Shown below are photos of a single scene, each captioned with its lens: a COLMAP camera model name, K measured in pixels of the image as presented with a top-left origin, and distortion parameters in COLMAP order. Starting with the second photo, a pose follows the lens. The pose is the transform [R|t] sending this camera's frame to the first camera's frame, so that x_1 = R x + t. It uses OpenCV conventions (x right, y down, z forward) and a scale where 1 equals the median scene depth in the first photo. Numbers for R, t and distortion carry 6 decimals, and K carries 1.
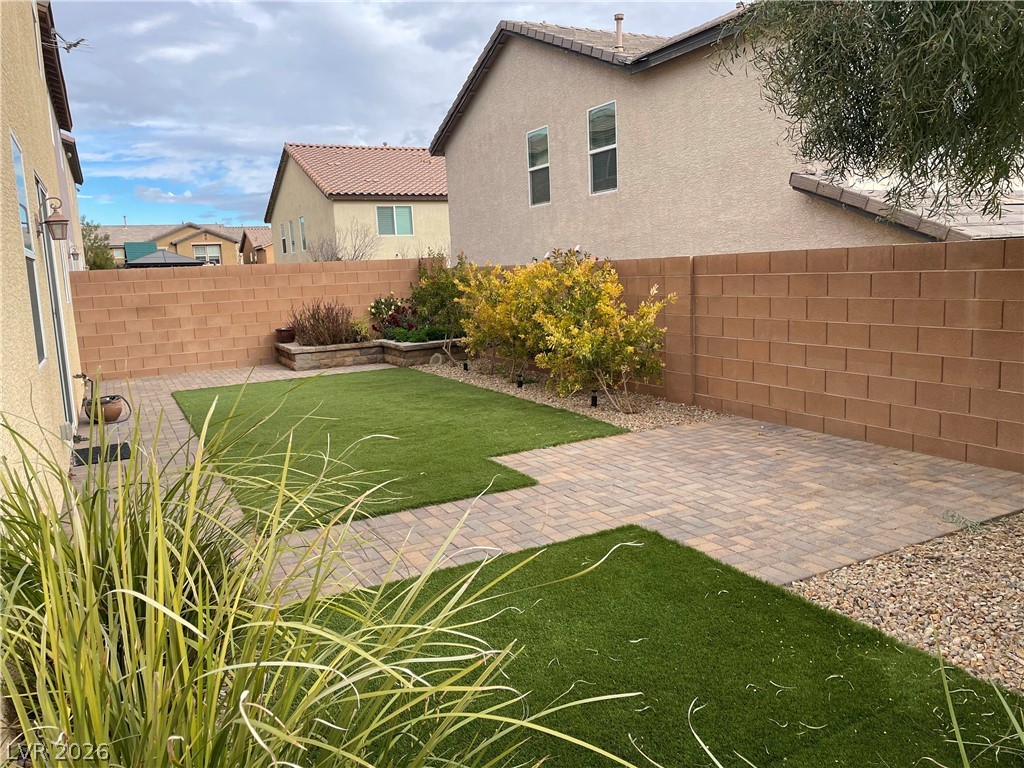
lens RADIAL K [[767.0, 0, 507.4], [0, 767.0, 380.9], [0, 0, 1]] dist [0.080226, -0.105898]
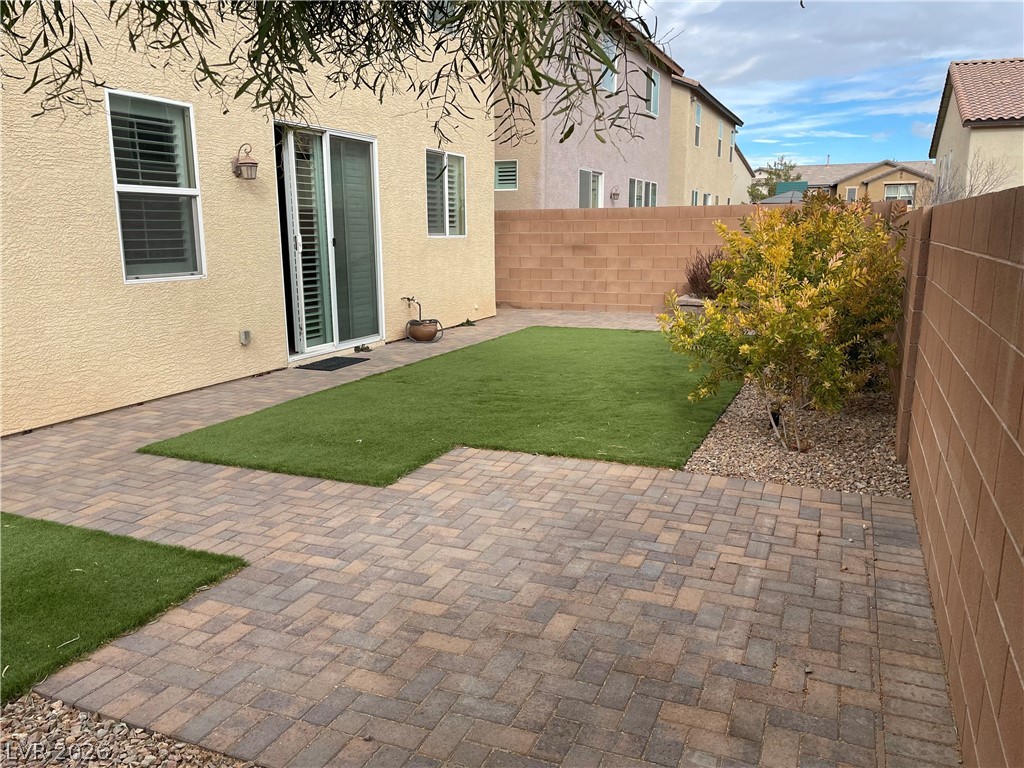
lens RADIAL K [[767.0, 0, 514.8], [0, 767.0, 387.0], [0, 0, 1]] dist [0.080226, -0.105898]
pose [[0.640274, 0.197110, -0.742427, 0.728614], [-0.135752, 0.980339, 0.143201, -0.105839], [0.756056, 0.009098, 0.654443, 0.588300]]
